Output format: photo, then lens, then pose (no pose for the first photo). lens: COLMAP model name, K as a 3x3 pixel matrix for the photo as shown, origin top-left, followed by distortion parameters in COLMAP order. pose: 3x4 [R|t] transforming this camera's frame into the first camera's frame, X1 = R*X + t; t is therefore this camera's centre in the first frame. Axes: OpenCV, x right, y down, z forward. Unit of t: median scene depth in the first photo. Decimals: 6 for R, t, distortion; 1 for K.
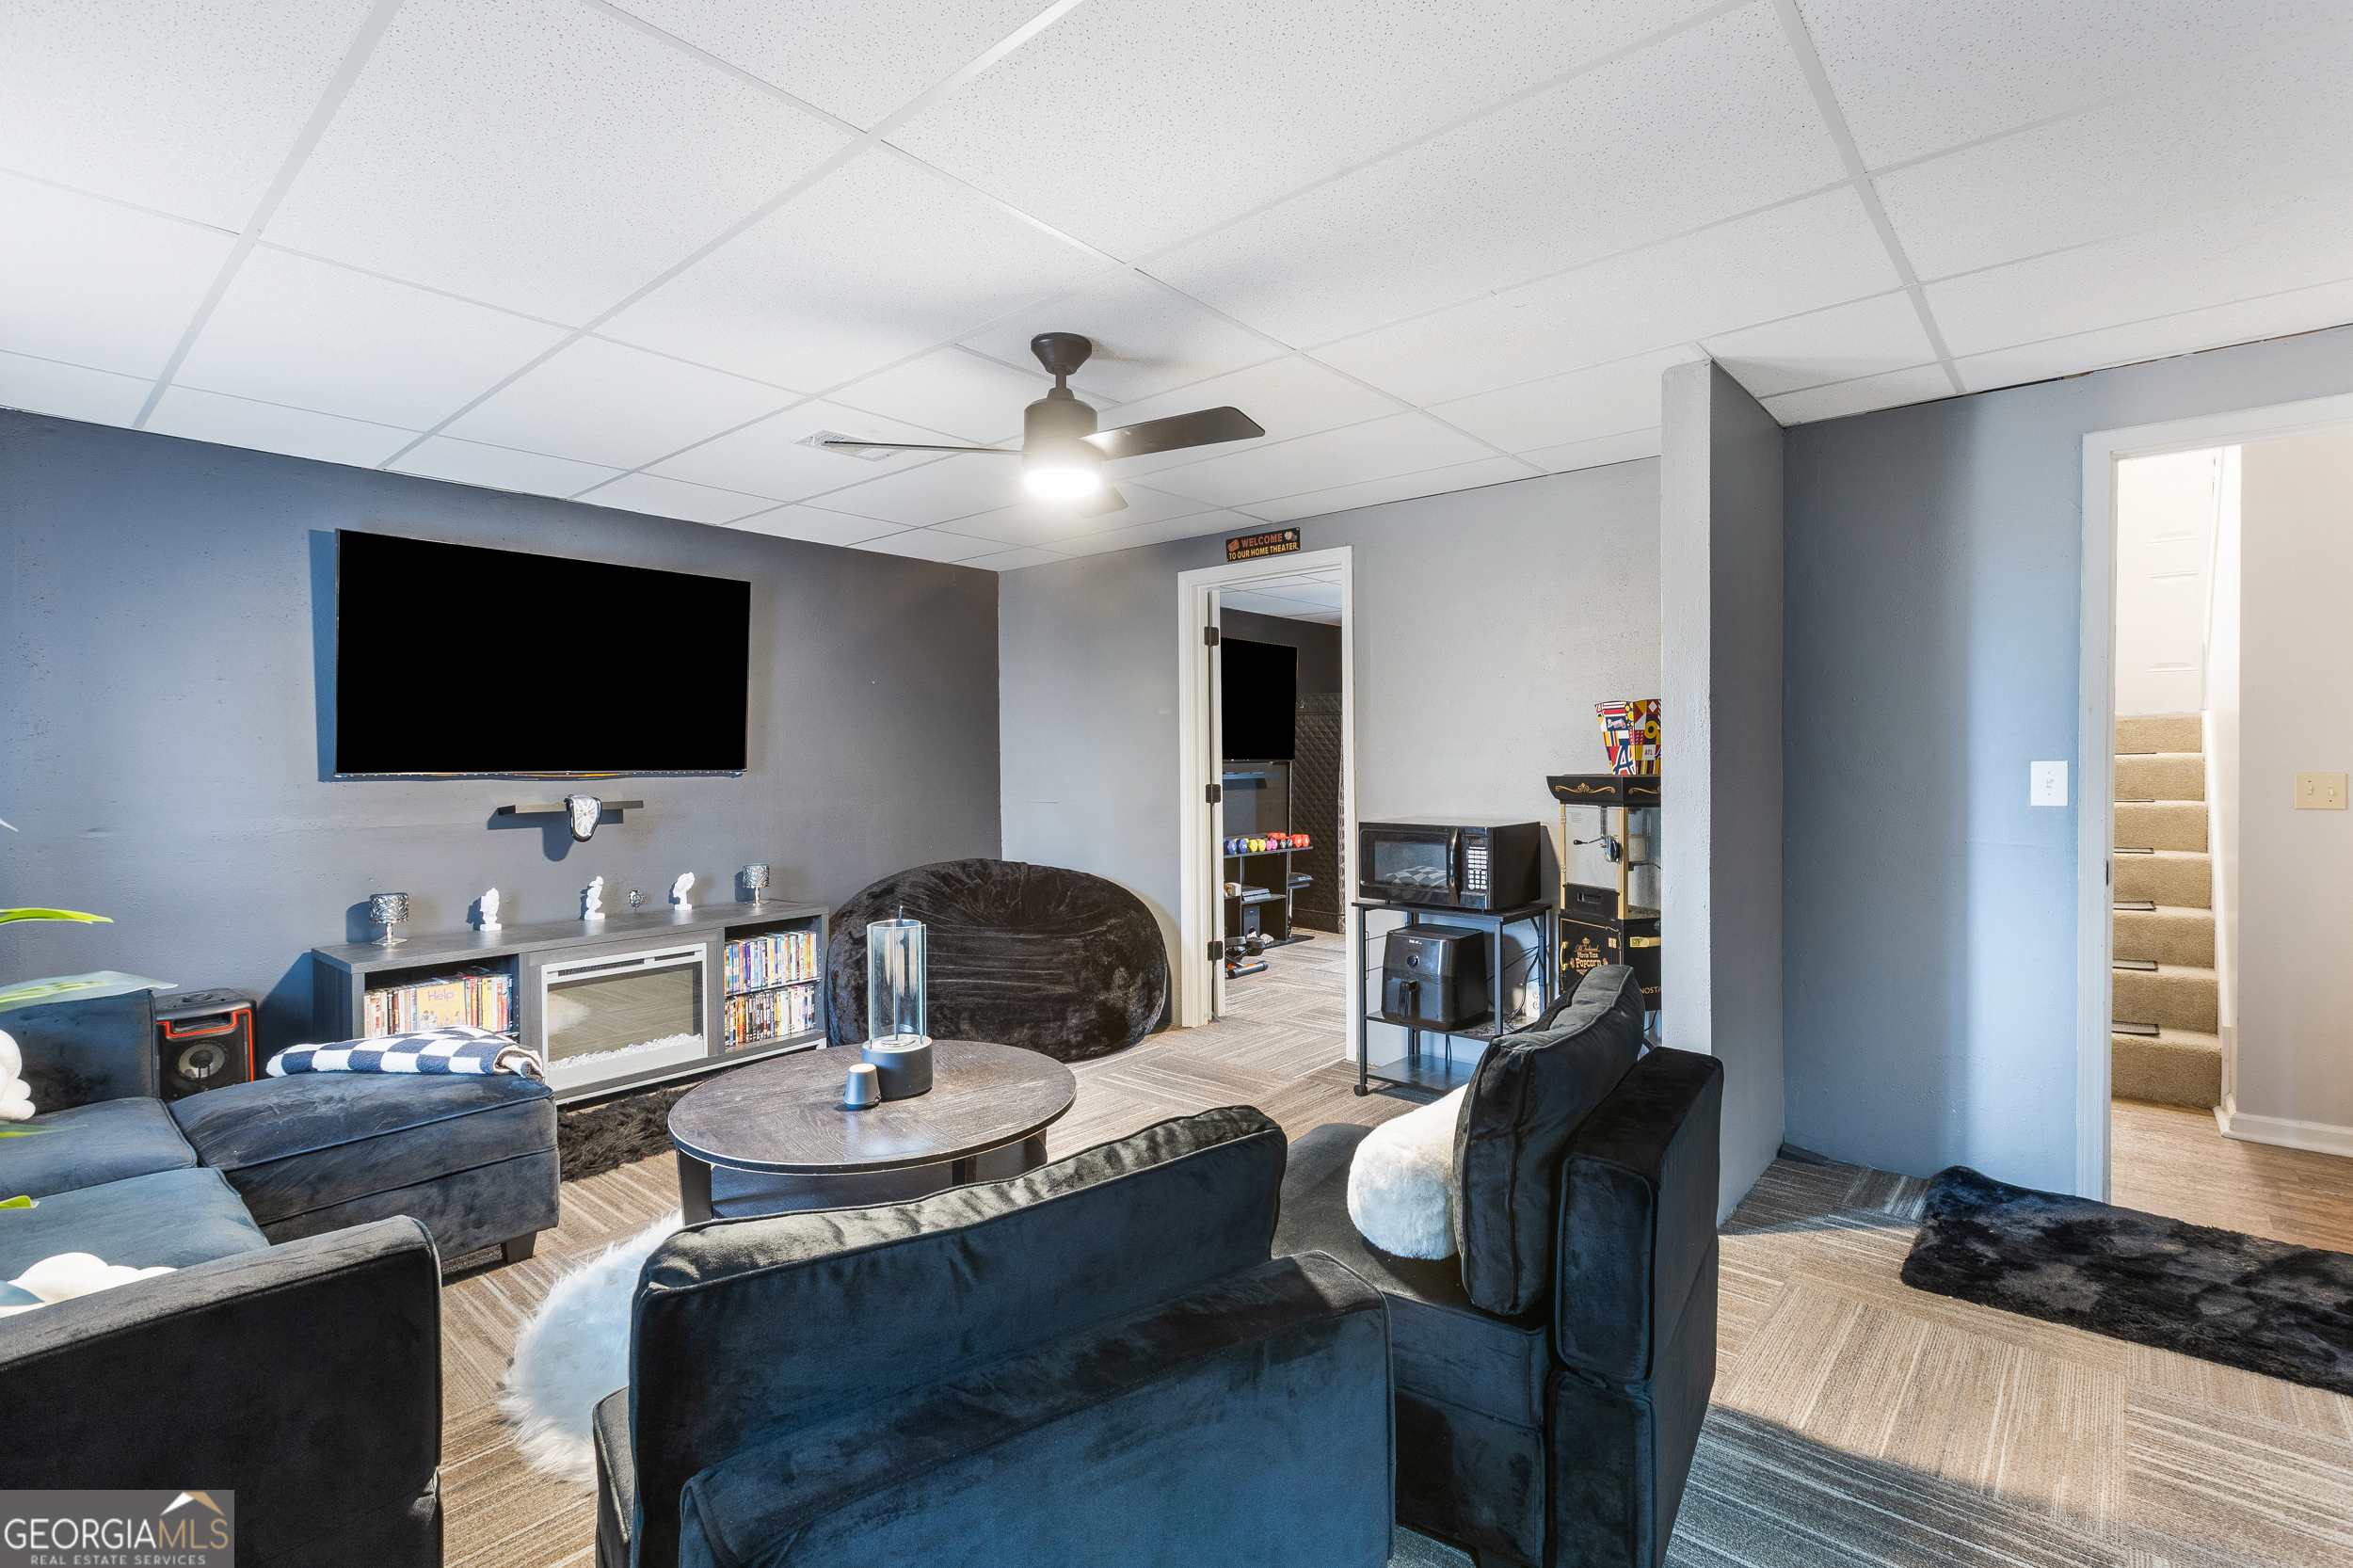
lens RADIAL K [[1080.1, 0, 1185.3], [0, 1080.1, 775.4], [0, 0, 1]] dist [-0.002013, 0.000994]
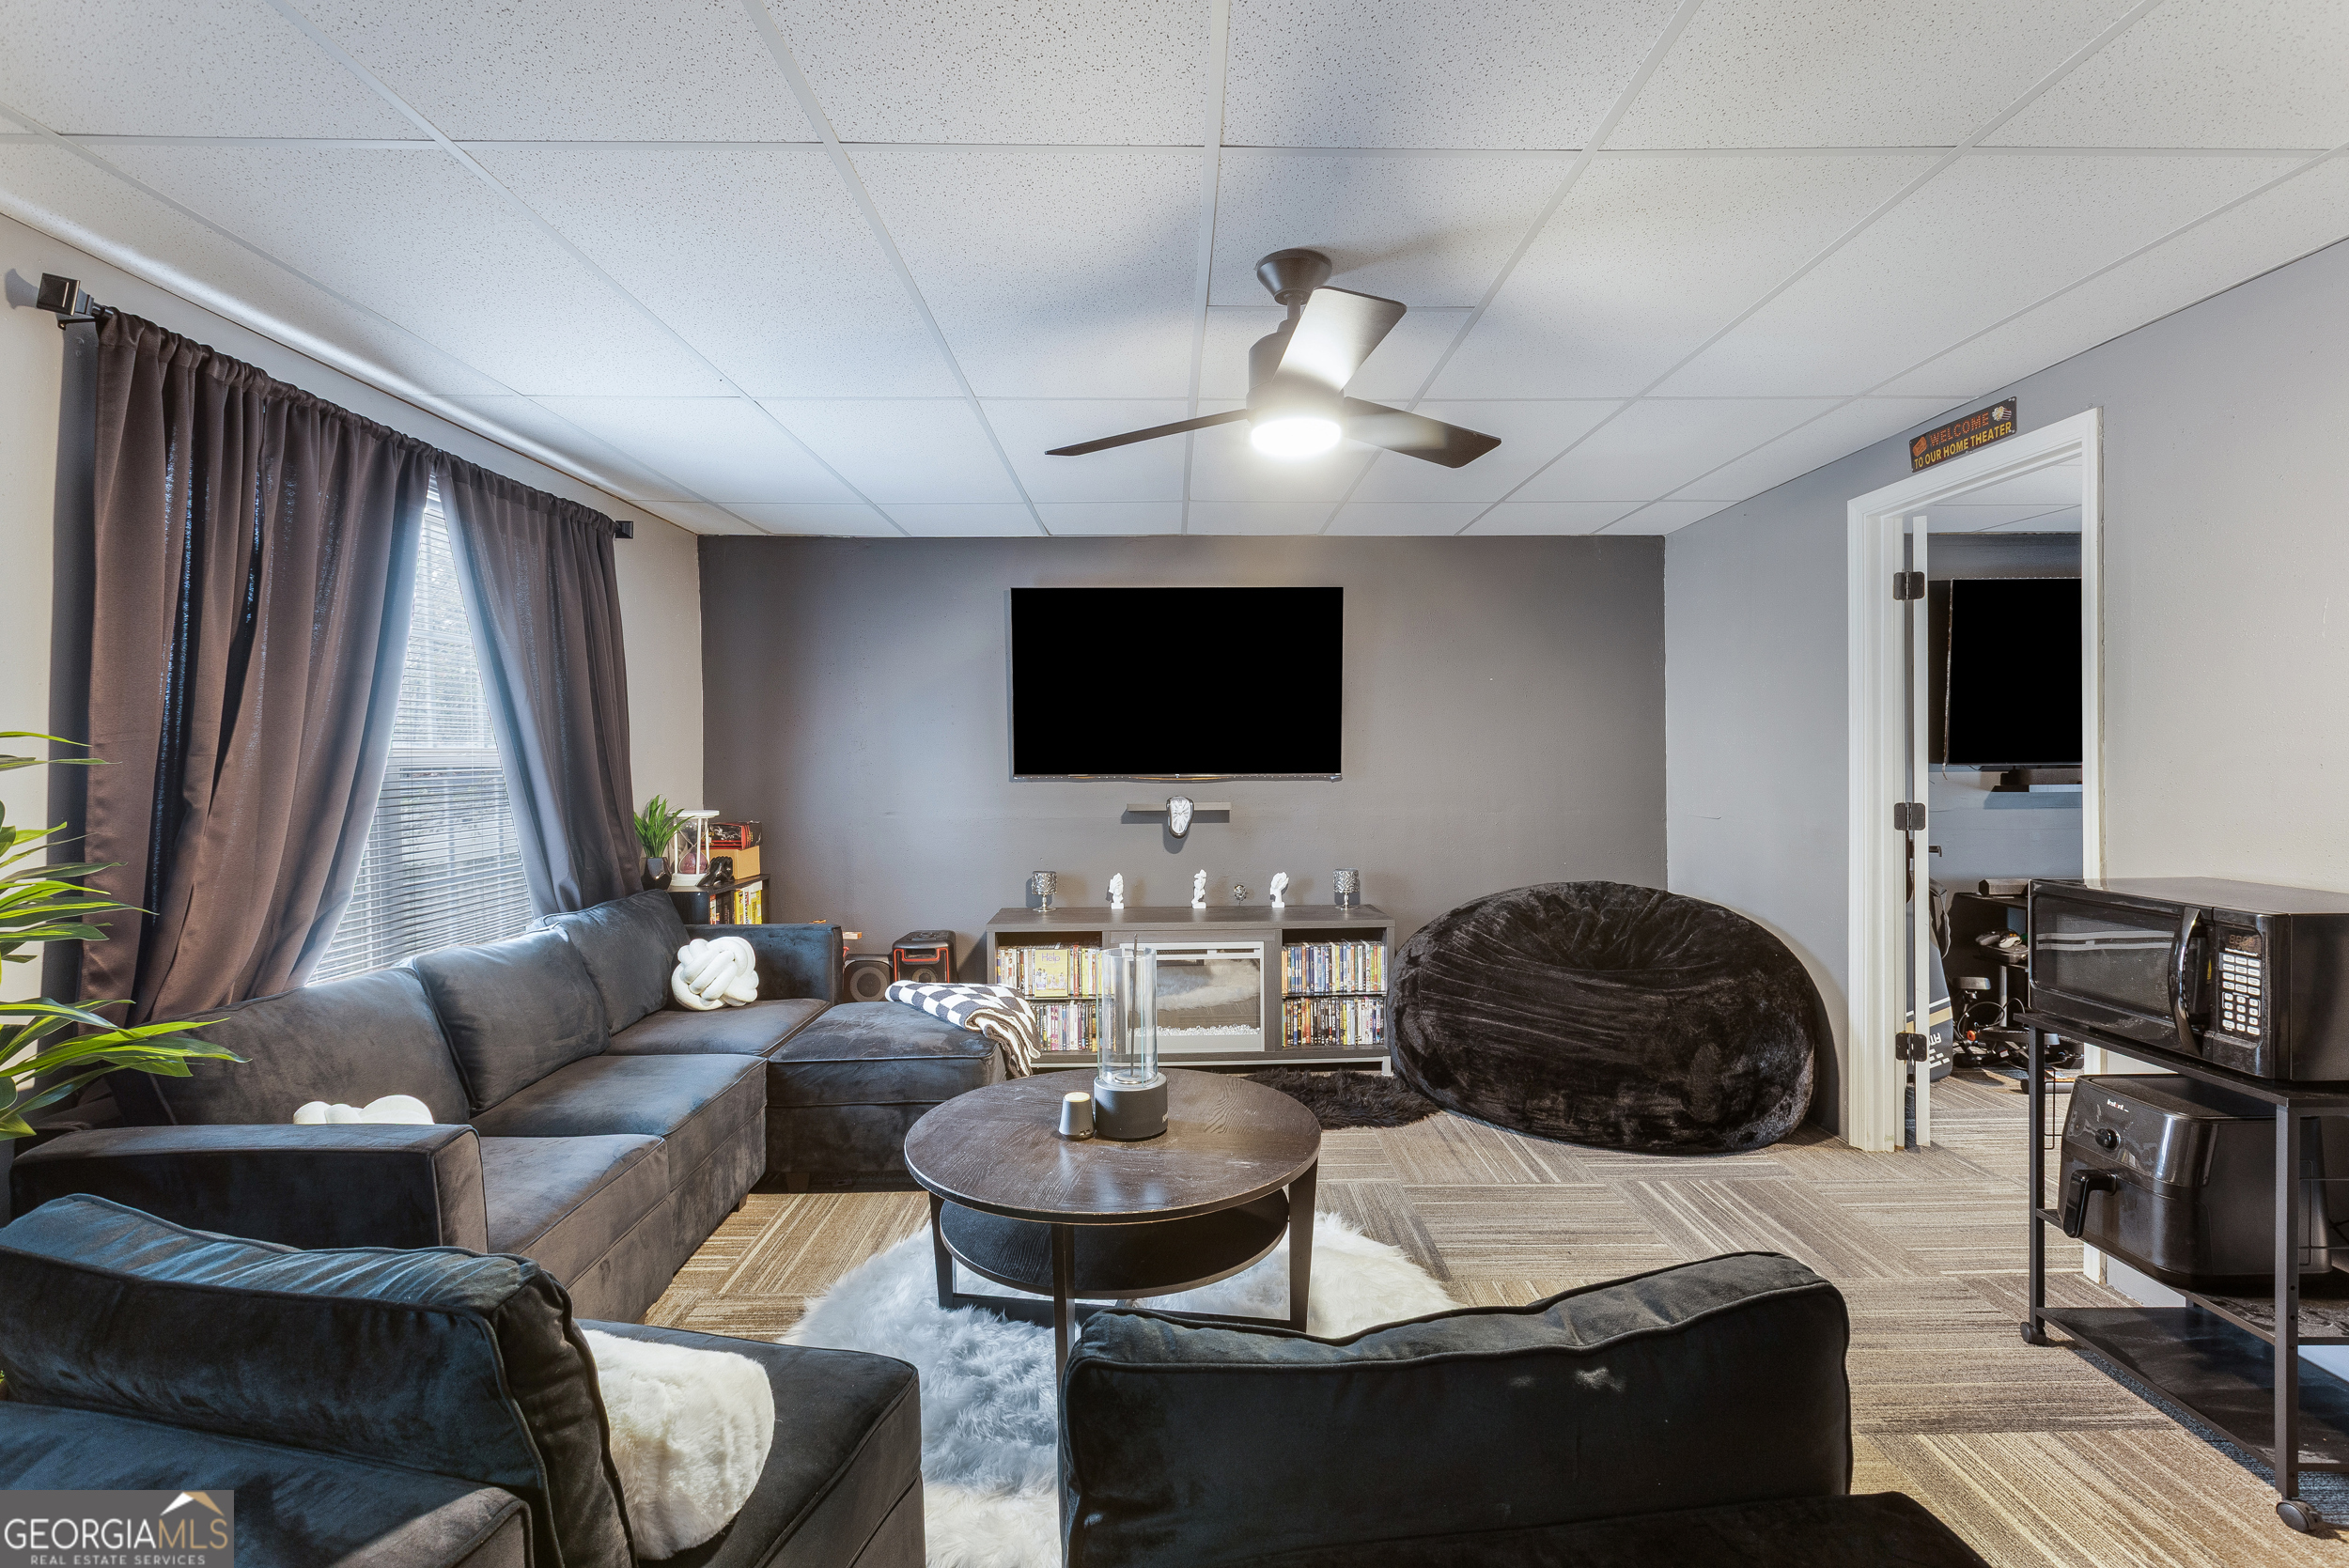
lens RADIAL K [[1078.2, 0, 1183.3], [0, 1078.2, 775.4], [0, 0, 1]] dist [-0.002013, 0.000994]
pose [[0.662792, 0.013259, -0.748686, 0.264485], [-0.007332, 0.999910, 0.011217, -0.015425], [0.748768, -0.001945, 0.662830, 0.237614]]
